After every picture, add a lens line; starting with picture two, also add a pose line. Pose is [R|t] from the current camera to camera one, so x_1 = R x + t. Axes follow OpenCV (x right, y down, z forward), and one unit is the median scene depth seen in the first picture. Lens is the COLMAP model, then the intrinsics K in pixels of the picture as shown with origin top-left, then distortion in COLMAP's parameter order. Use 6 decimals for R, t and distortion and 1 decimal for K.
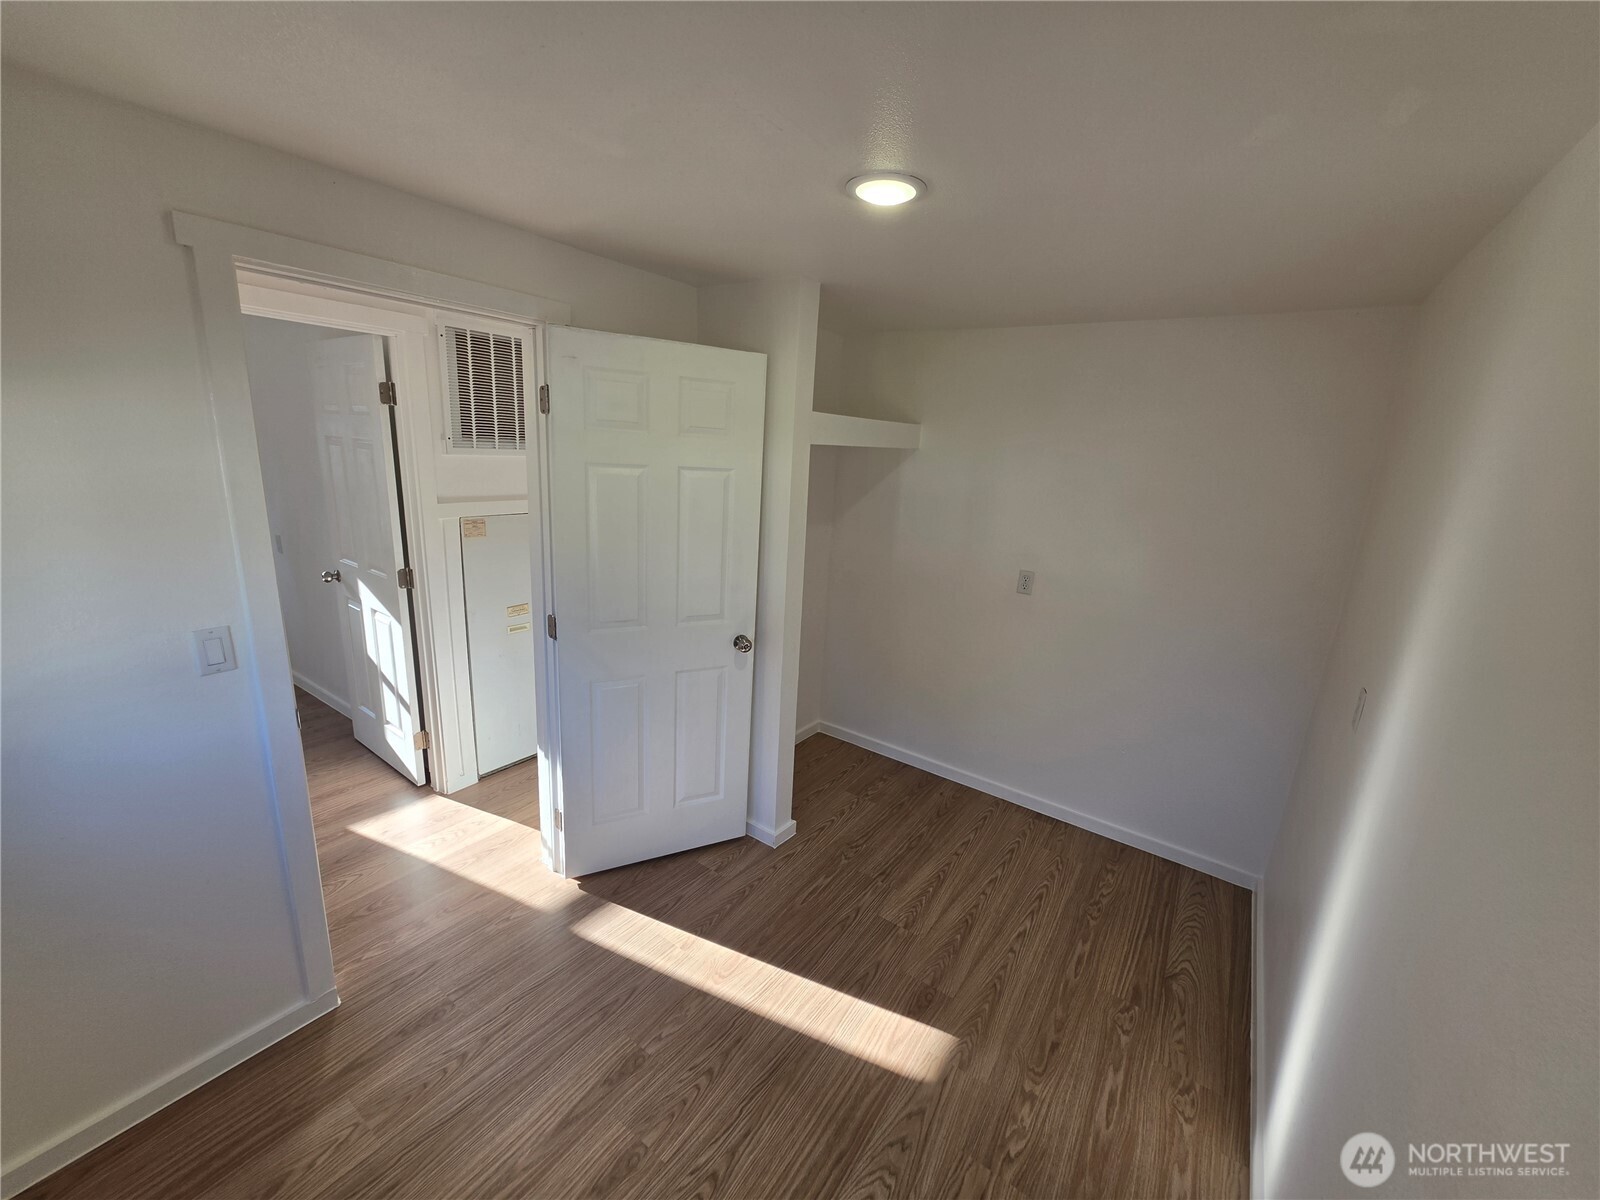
lens RADIAL K [[639.4, 0, 817.5], [0, 639.4, 589.9], [0, 0, 1]] dist [-0.001698, 0.001071]
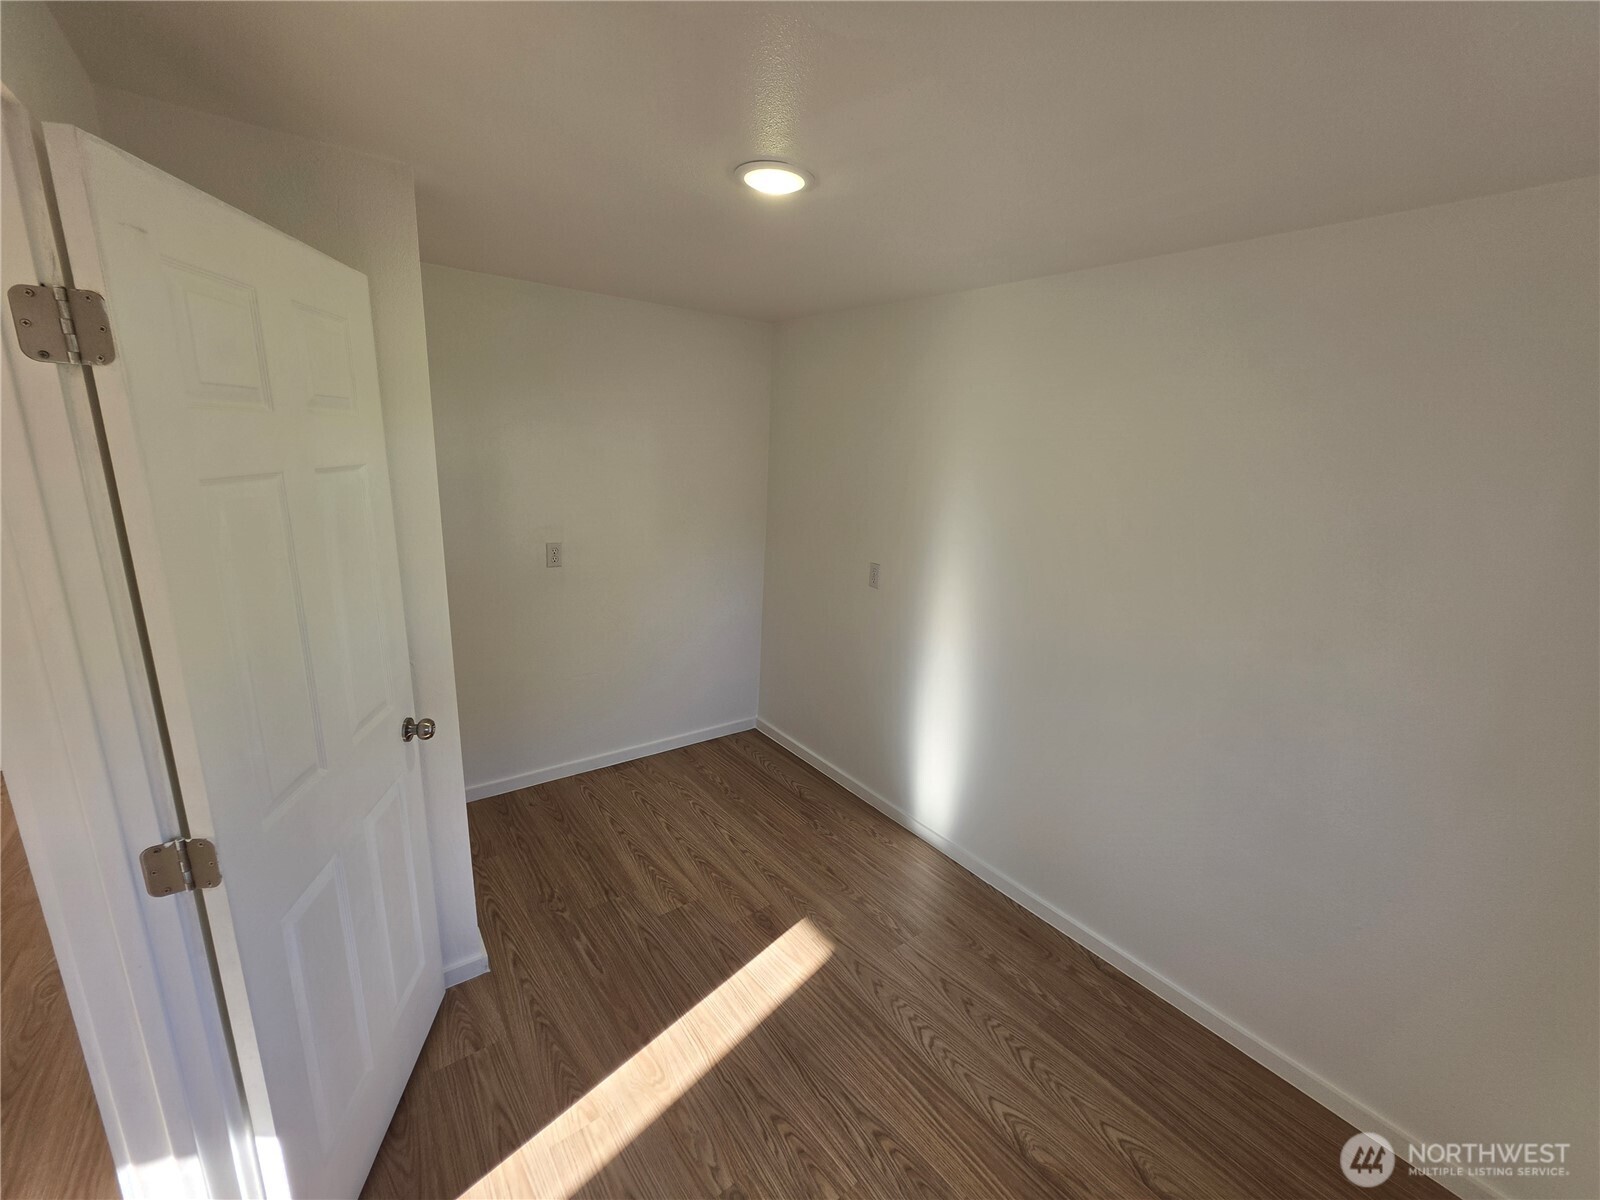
lens RADIAL K [[639.4, 0, 805.9], [0, 639.4, 592.6], [0, 0, 1]] dist [-0.001698, 0.001071]
pose [[0.314469, -0.263062, 0.912089, -0.696756], [0.177396, 0.960194, 0.215774, -0.152570], [-0.932545, 0.093947, 0.348618, 0.486838]]
